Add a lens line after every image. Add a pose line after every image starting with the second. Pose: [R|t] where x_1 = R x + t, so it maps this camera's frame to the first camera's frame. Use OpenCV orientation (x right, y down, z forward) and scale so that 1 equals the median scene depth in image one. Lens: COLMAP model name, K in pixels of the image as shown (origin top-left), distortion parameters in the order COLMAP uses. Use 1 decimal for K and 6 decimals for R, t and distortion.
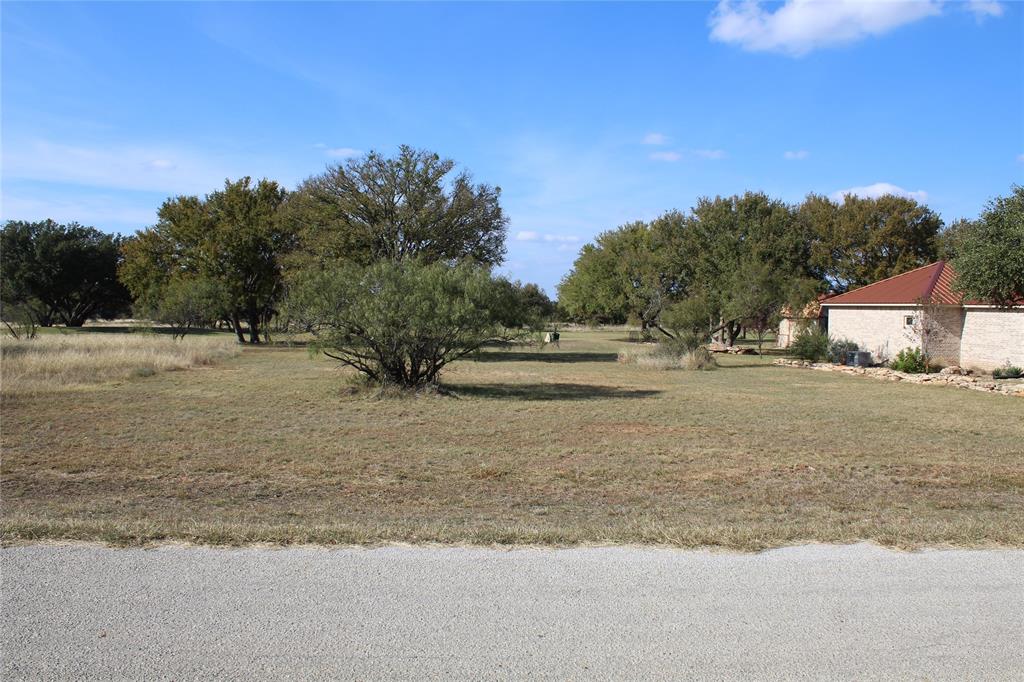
lens RADIAL K [[933.4, 0, 530.0], [0, 933.4, 319.7], [0, 0, 1]] dist [-0.175229, 0.205382]
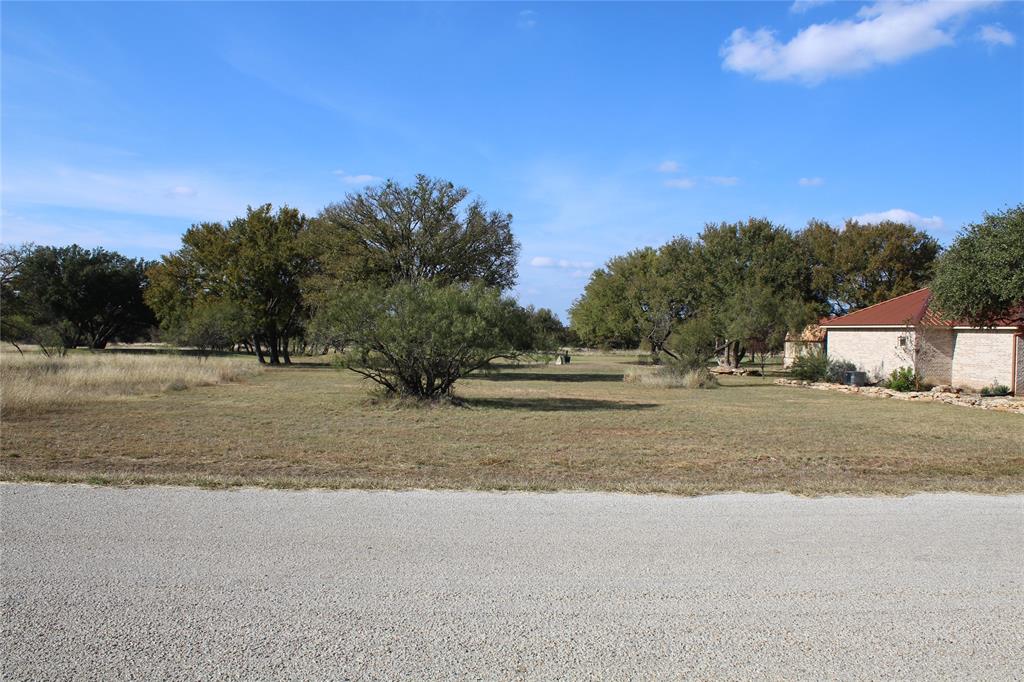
lens RADIAL K [[933.4, 0, 528.3], [0, 933.4, 320.1], [0, 0, 1]] dist [-0.175229, 0.205382]
pose [[0.999856, 0.001353, -0.016890, 0.004423], [-0.001813, 0.999627, -0.027249, 0.004923], [0.016846, 0.027276, 0.999486, -0.043280]]
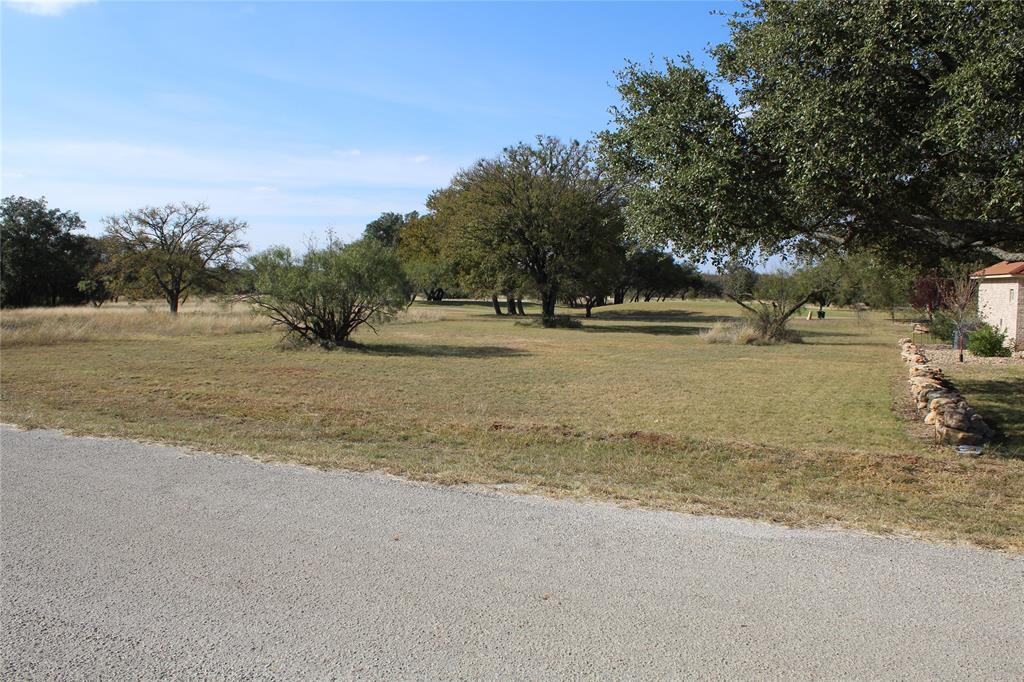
lens RADIAL K [[933.4, 0, 503.7], [0, 933.4, 345.2], [0, 0, 1]] dist [-0.175229, 0.205382]
pose [[0.867326, 0.026905, -0.497013, 0.383037], [-0.000833, 0.998615, 0.052605, 0.003198], [0.497740, -0.045212, 0.866147, 0.006135]]
